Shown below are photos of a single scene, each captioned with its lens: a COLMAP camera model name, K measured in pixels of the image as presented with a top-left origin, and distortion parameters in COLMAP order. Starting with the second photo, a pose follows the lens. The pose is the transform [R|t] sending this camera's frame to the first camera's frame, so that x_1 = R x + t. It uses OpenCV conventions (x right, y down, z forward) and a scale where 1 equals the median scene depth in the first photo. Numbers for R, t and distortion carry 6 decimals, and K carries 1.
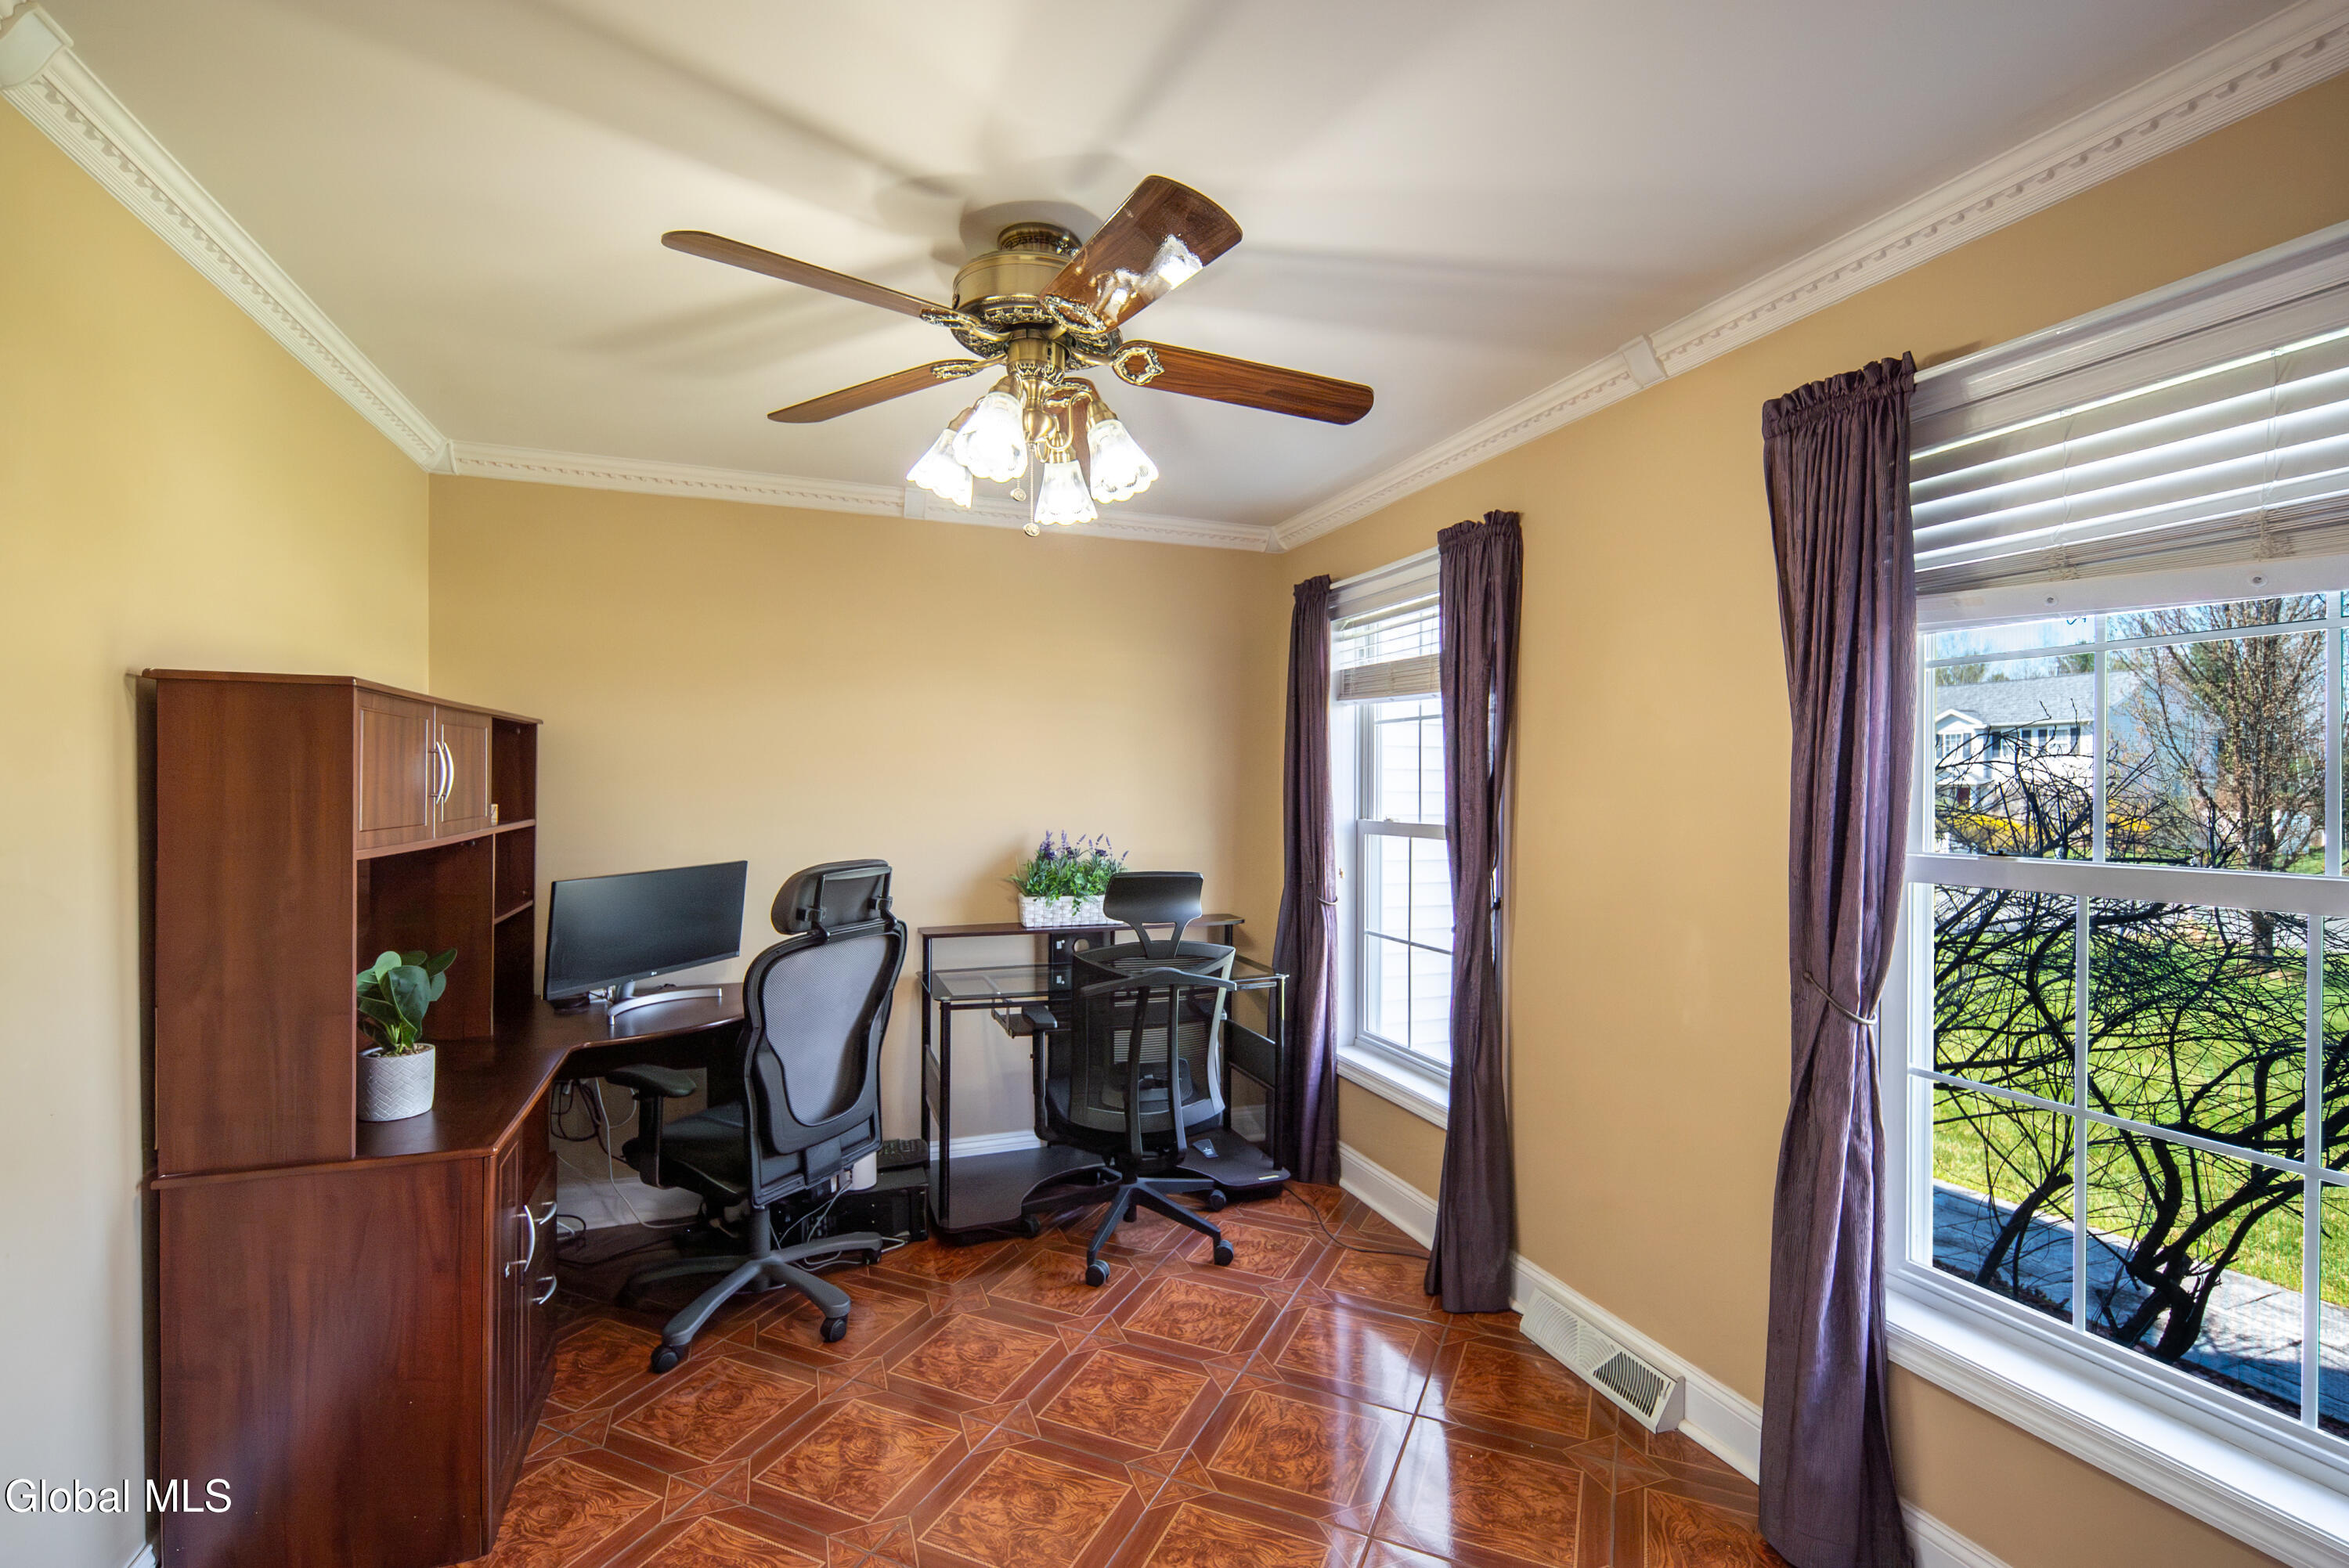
lens RADIAL K [[1043.3, 0, 1178.5], [0, 1043.3, 788.1], [0, 0, 1]] dist [0.003903, 0.000360]
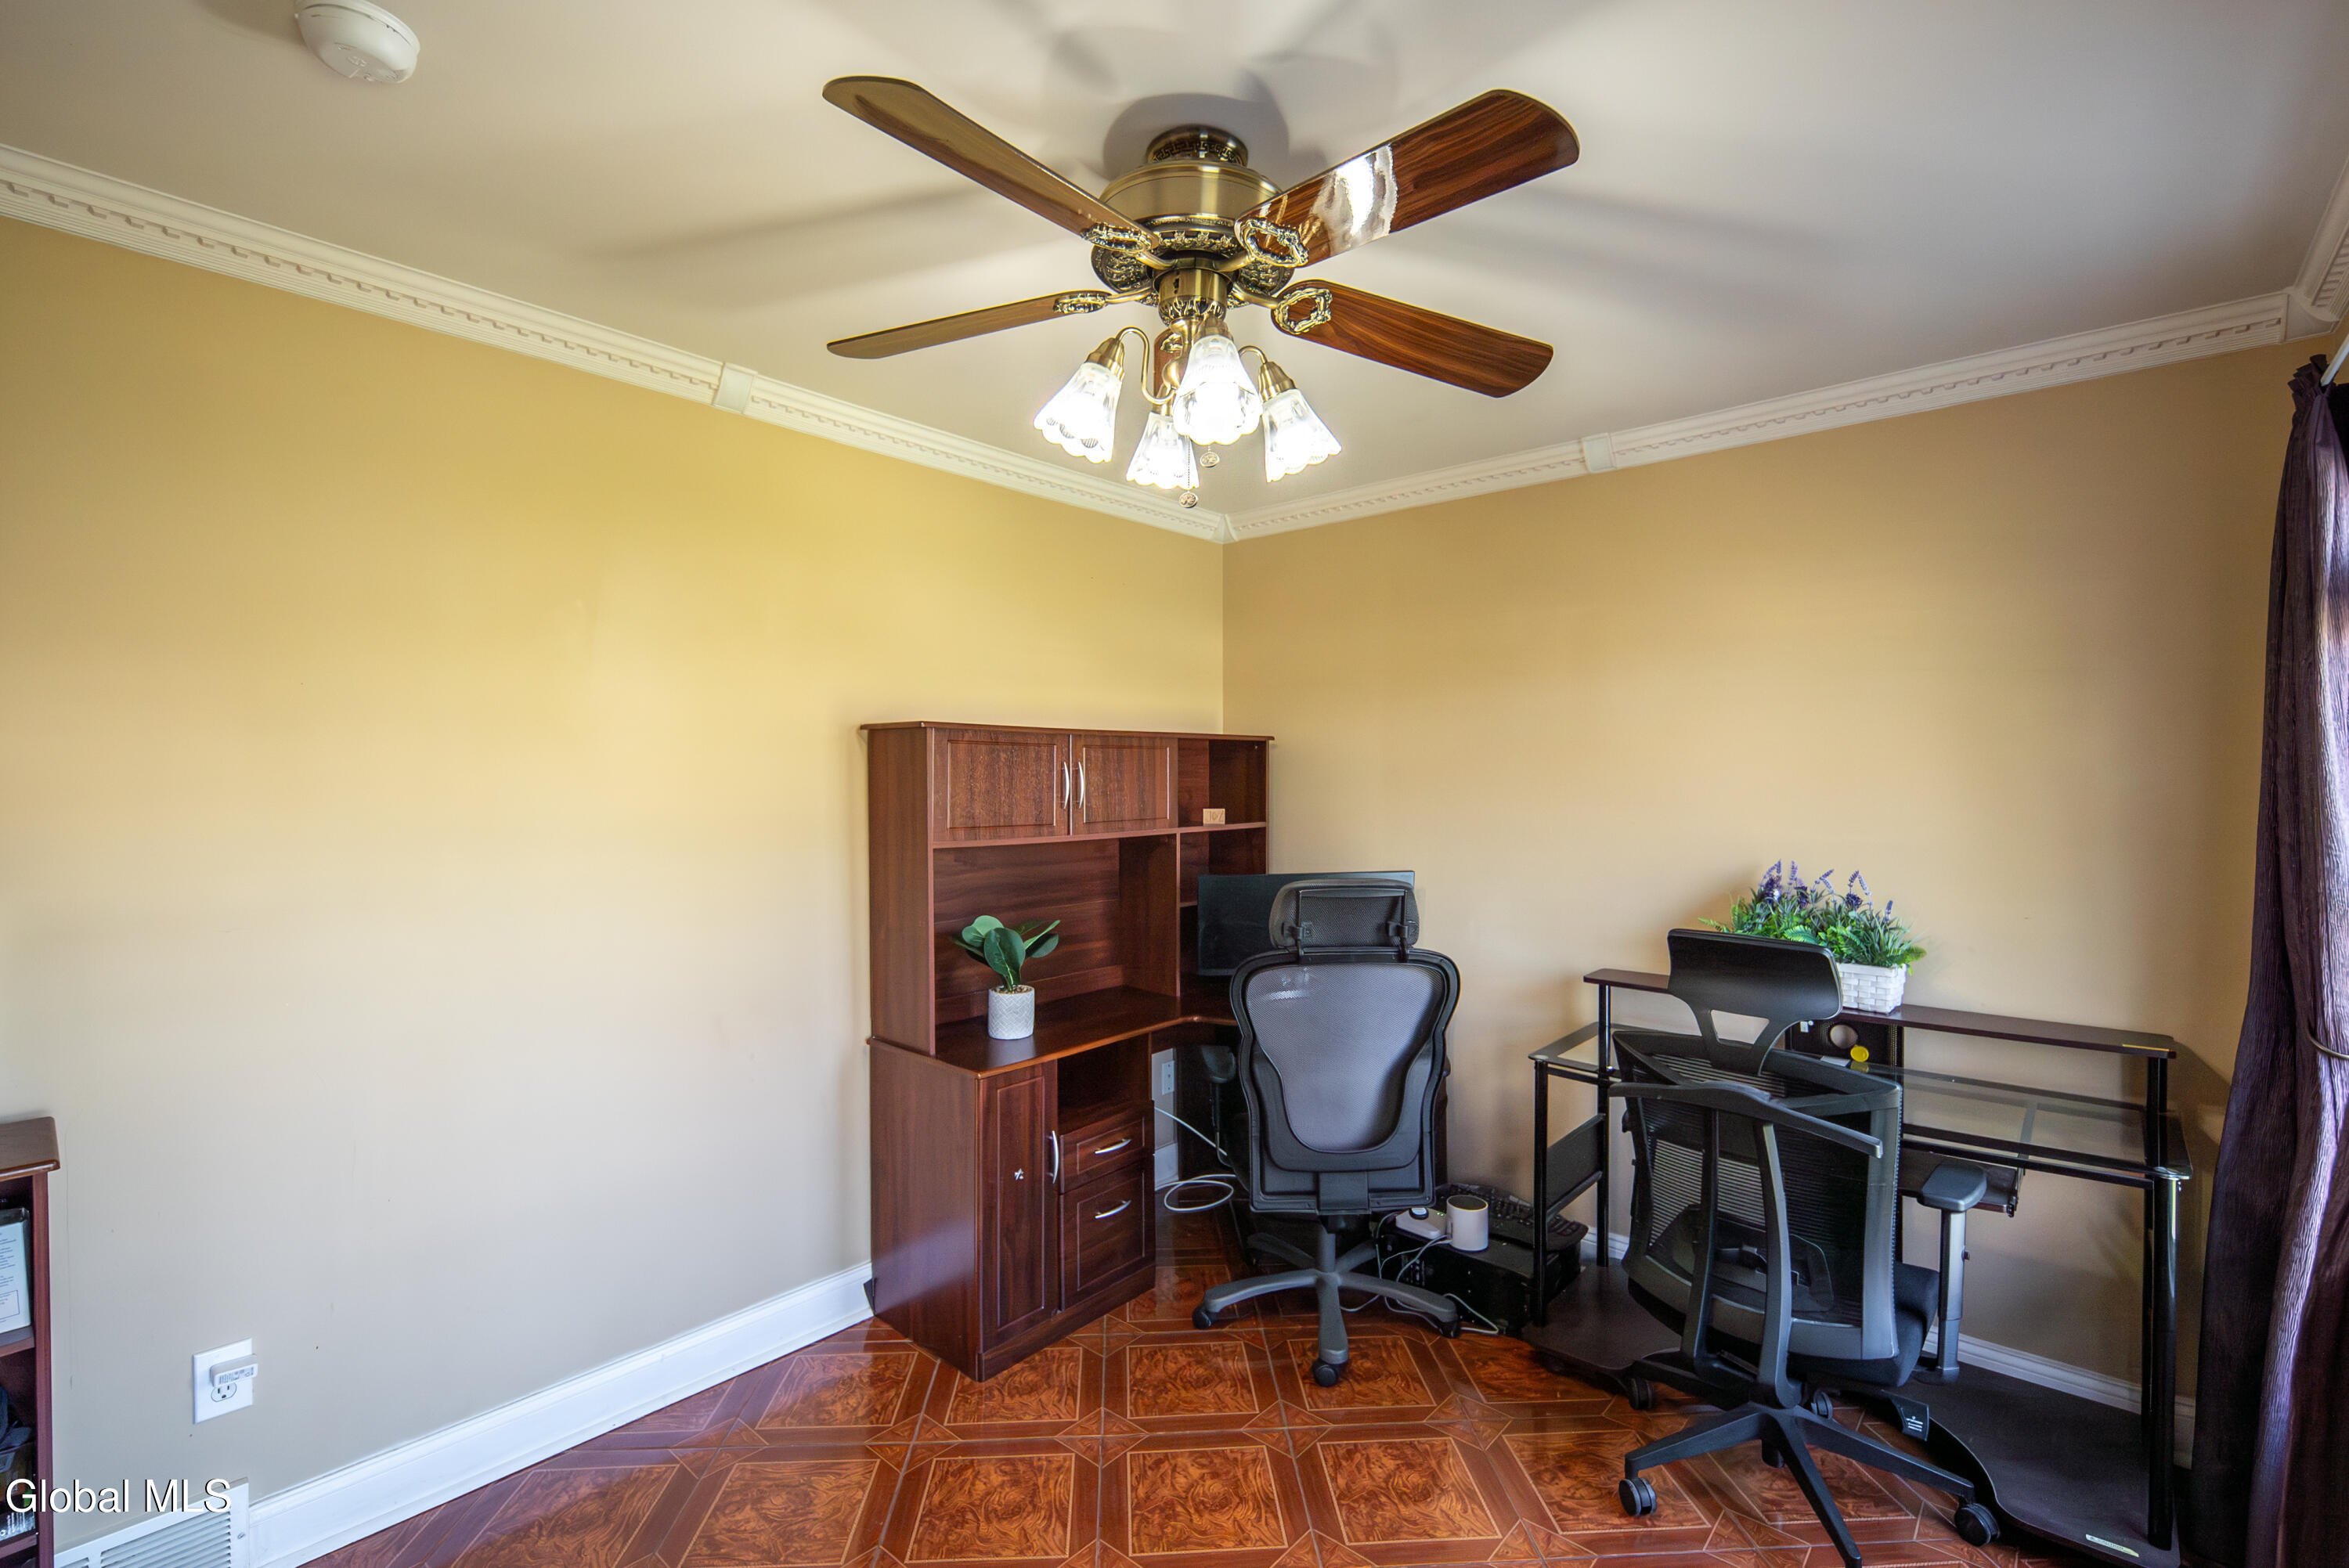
lens RADIAL K [[1043.3, 0, 1180.5], [0, 1043.3, 783.6], [0, 0, 1]] dist [0.003903, 0.000360]
pose [[0.469111, -0.000503, -0.883139, 0.395857], [-0.004223, 0.999987, -0.002813, -0.010286], [0.883129, 0.005049, 0.469103, 0.393162]]
